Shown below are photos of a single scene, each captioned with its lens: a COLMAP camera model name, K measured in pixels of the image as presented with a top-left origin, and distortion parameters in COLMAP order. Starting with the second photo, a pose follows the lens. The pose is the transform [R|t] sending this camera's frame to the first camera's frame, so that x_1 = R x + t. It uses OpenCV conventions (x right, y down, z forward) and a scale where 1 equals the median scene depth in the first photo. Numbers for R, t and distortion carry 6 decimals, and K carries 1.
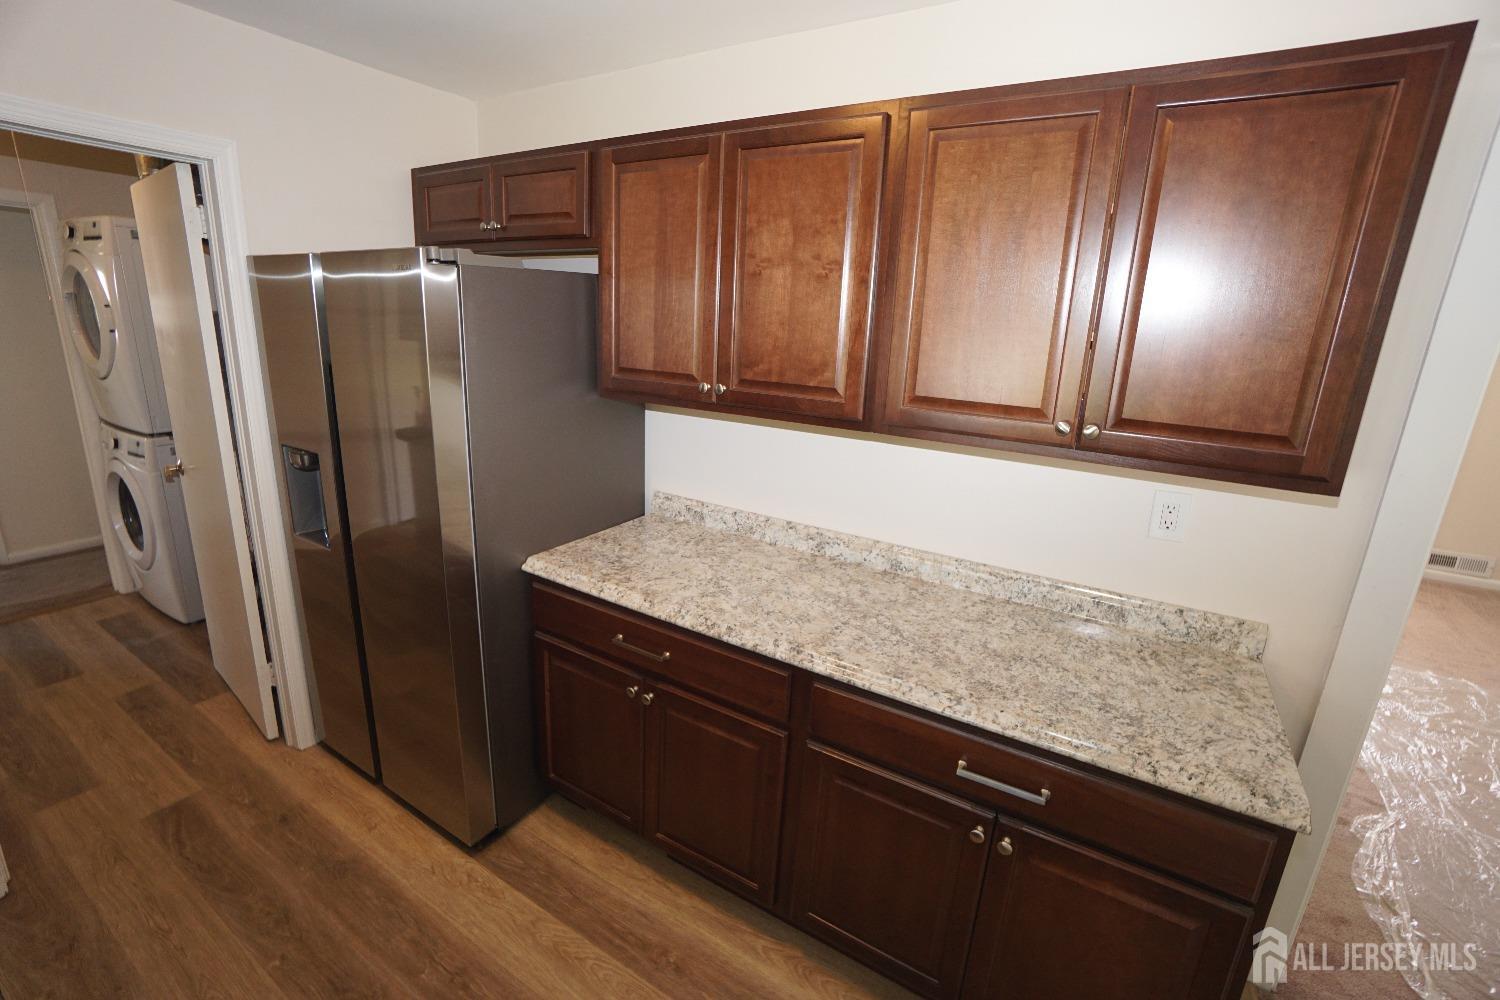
lens RADIAL K [[655.8, 0, 728.5], [0, 655.8, 489.3], [0, 0, 1]] dist [-0.052491, 0.014693]
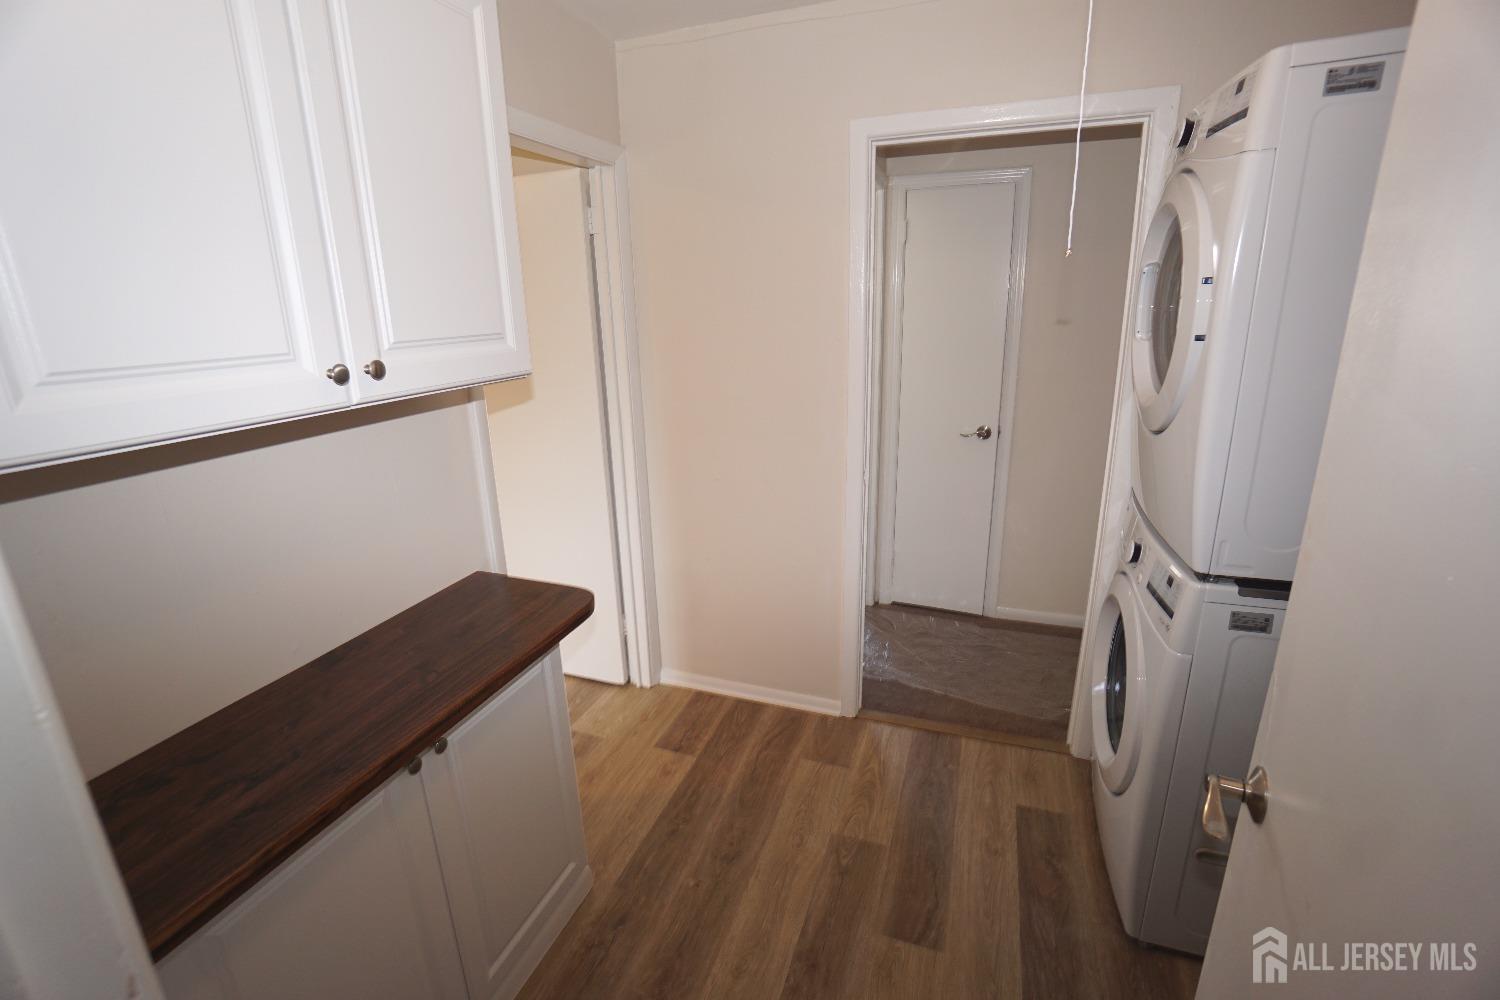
lens RADIAL K [[655.8, 0, 747.4], [0, 655.8, 502.0], [0, 0, 1]] dist [-0.052491, 0.014693]
pose [[0.214806, 0.233132, -0.948424, -0.973917], [-0.219075, 0.957848, 0.185831, -0.252000], [0.951769, 0.167858, 0.256825, 0.983697]]
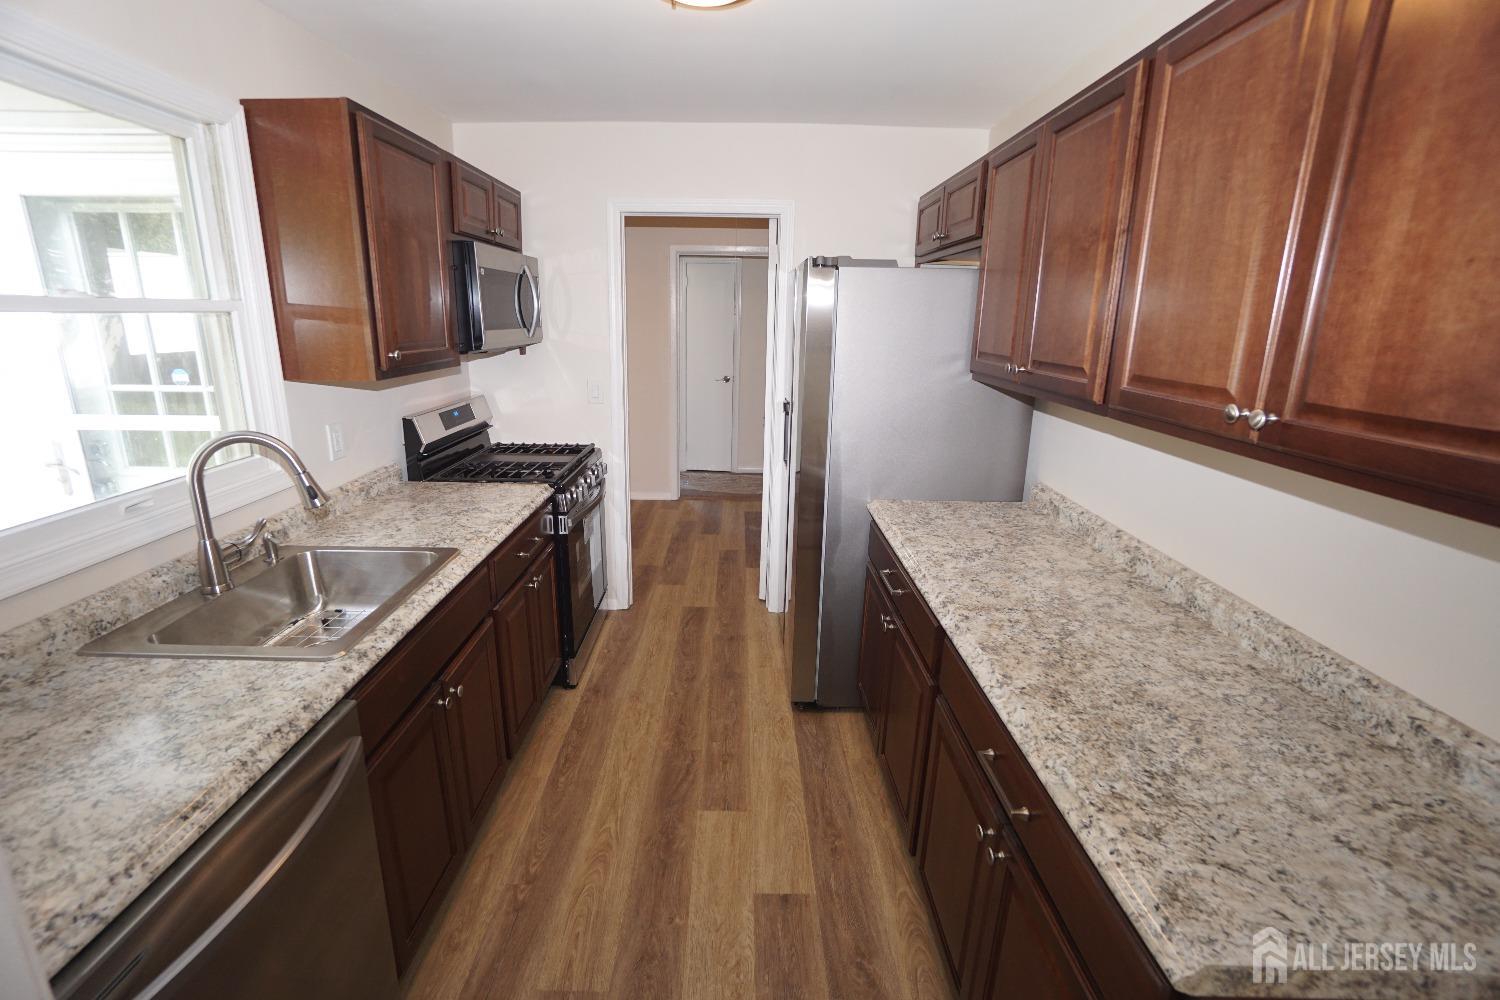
lens RADIAL K [[655.8, 0, 734.2], [0, 655.8, 484.1], [0, 0, 1]] dist [-0.052491, 0.014693]
pose [[0.530064, 0.183167, -0.827939, 0.621187], [-0.215993, 0.973350, 0.077054, 0.040667], [0.819988, 0.137985, 0.555500, 0.091400]]
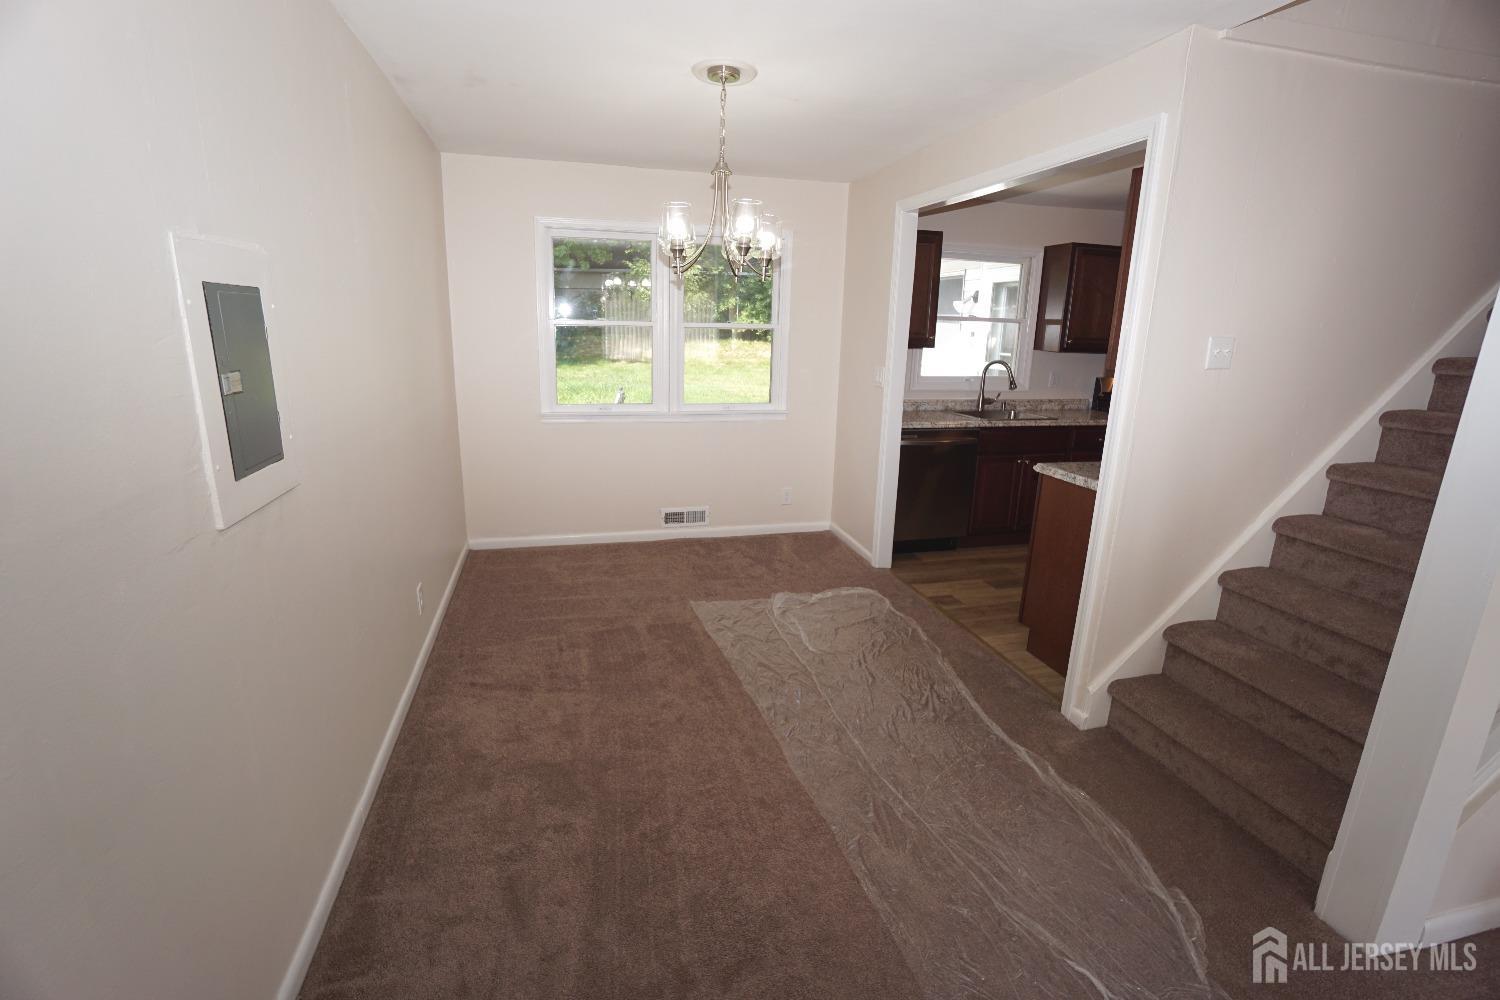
lens RADIAL K [[655.8, 0, 741.5], [0, 655.8, 492.5], [0, 0, 1]] dist [-0.052491, 0.014693]
pose [[-0.679953, 0.129346, -0.721758, 2.211030], [-0.238079, 0.892046, 0.384152, -0.103294], [0.693529, 0.433041, -0.575754, 1.015752]]
